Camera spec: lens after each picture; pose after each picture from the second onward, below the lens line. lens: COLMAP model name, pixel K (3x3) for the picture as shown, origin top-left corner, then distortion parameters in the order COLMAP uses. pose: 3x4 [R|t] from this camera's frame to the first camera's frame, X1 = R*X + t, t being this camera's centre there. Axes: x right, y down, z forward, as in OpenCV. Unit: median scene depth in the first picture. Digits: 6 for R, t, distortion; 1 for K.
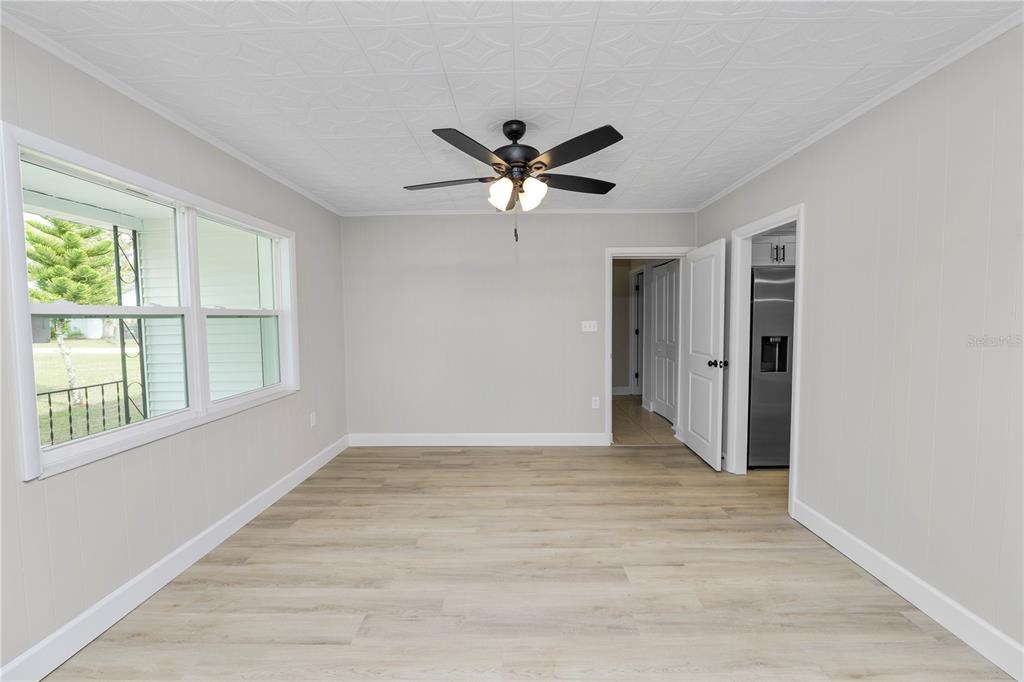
lens RADIAL K [[417.9, 0, 510.4], [0, 417.9, 338.9], [0, 0, 1]] dist [-0.006576, 0.000292]
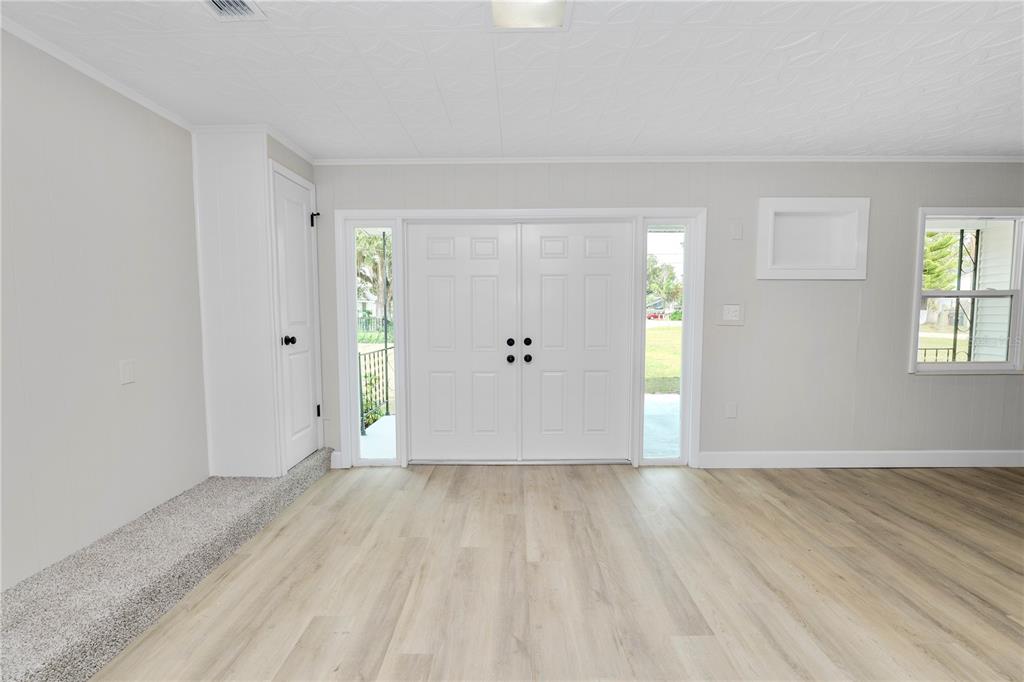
lens RADIAL K [[417.9, 0, 512.2], [0, 417.9, 339.1], [0, 0, 1]] dist [-0.006576, 0.000292]
pose [[0.014448, 0.078598, -0.996802, 0.476571], [-0.047677, 0.995826, 0.077831, 0.050159], [0.998758, 0.046400, 0.018135, -0.563674]]
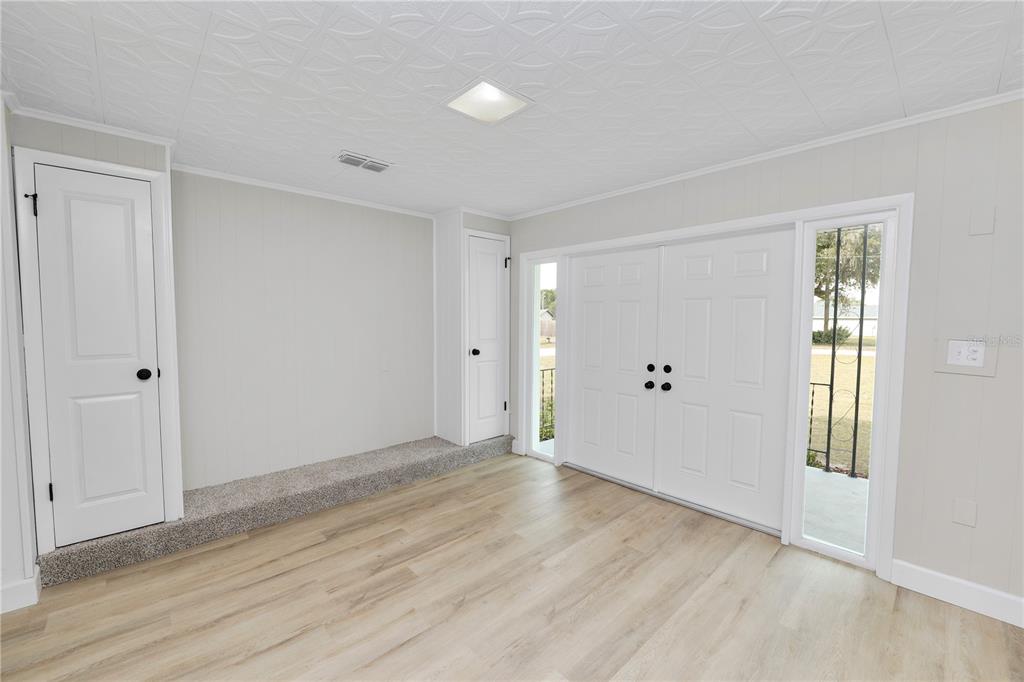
lens RADIAL K [[417.9, 0, 510.6], [0, 417.9, 339.2], [0, 0, 1]] dist [-0.006576, 0.000292]
pose [[-0.714164, 0.043444, -0.698629, 0.382765], [-0.032962, 0.994878, 0.095562, -0.023421], [0.699202, 0.091275, -0.709074, -0.020179]]
